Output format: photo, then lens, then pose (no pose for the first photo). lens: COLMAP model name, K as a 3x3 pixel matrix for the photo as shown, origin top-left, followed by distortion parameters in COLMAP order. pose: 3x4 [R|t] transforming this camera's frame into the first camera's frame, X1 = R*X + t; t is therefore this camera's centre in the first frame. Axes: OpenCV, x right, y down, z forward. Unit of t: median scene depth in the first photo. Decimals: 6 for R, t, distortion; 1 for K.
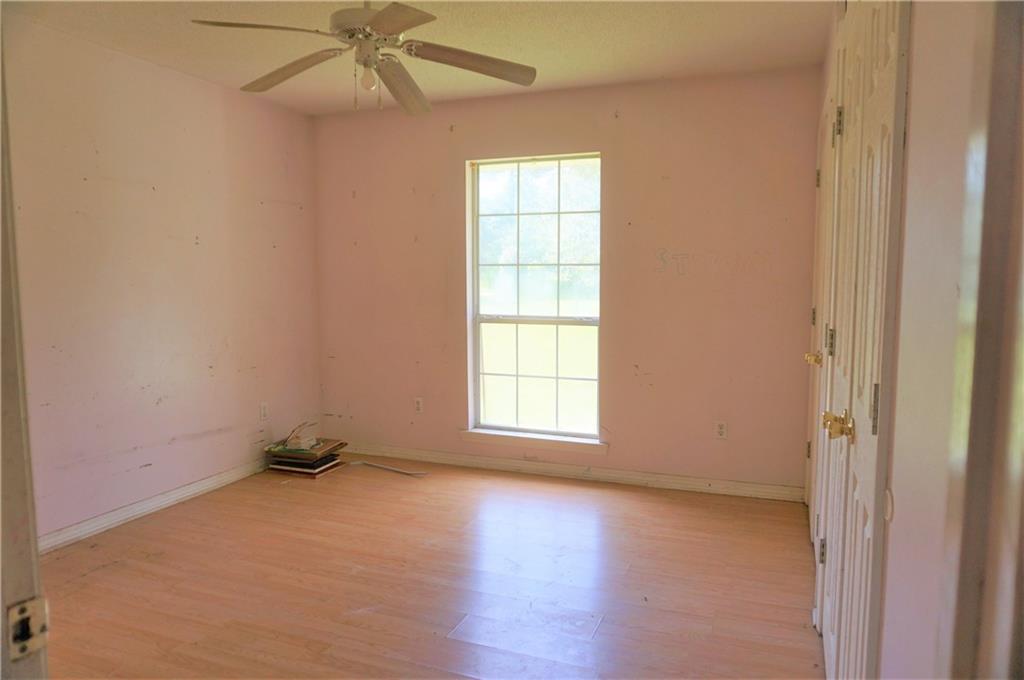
lens RADIAL K [[689.8, 0, 512.1], [0, 689.8, 338.6], [0, 0, 1]] dist [-0.007043, 0.009314]
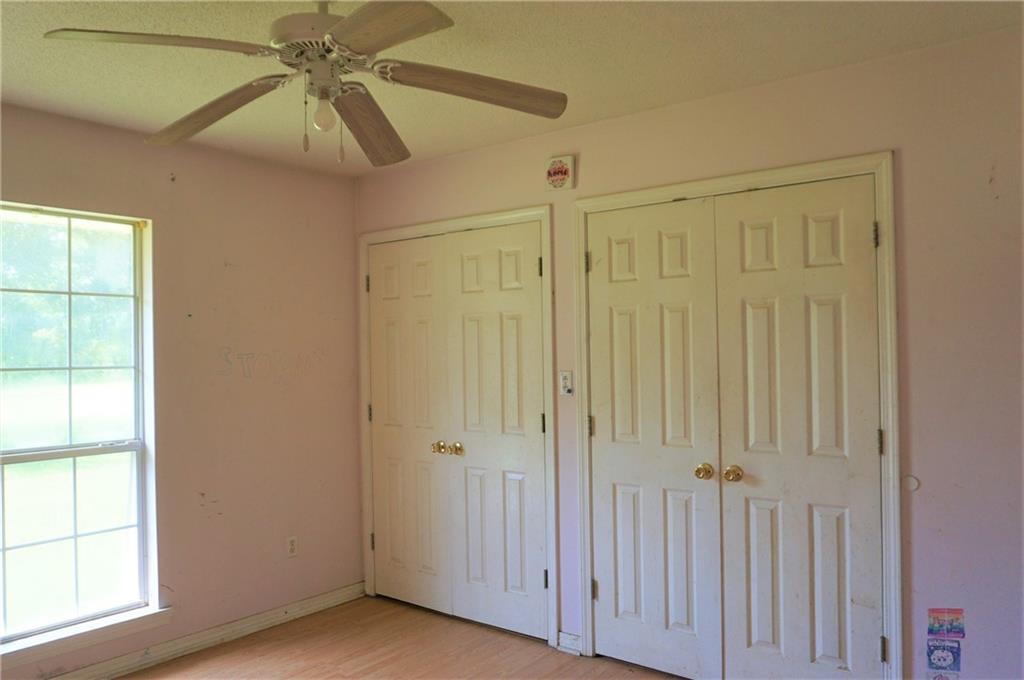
lens RADIAL K [[758.8, 0, 512.5], [0, 758.8, 347.3], [0, 0, 1]] dist [0.000341, -0.000621]
pose [[0.304277, 0.009527, 0.952536, -0.566744], [0.098095, 0.994321, -0.041280, -0.059522], [-0.947519, 0.106000, 0.301614, 0.395308]]
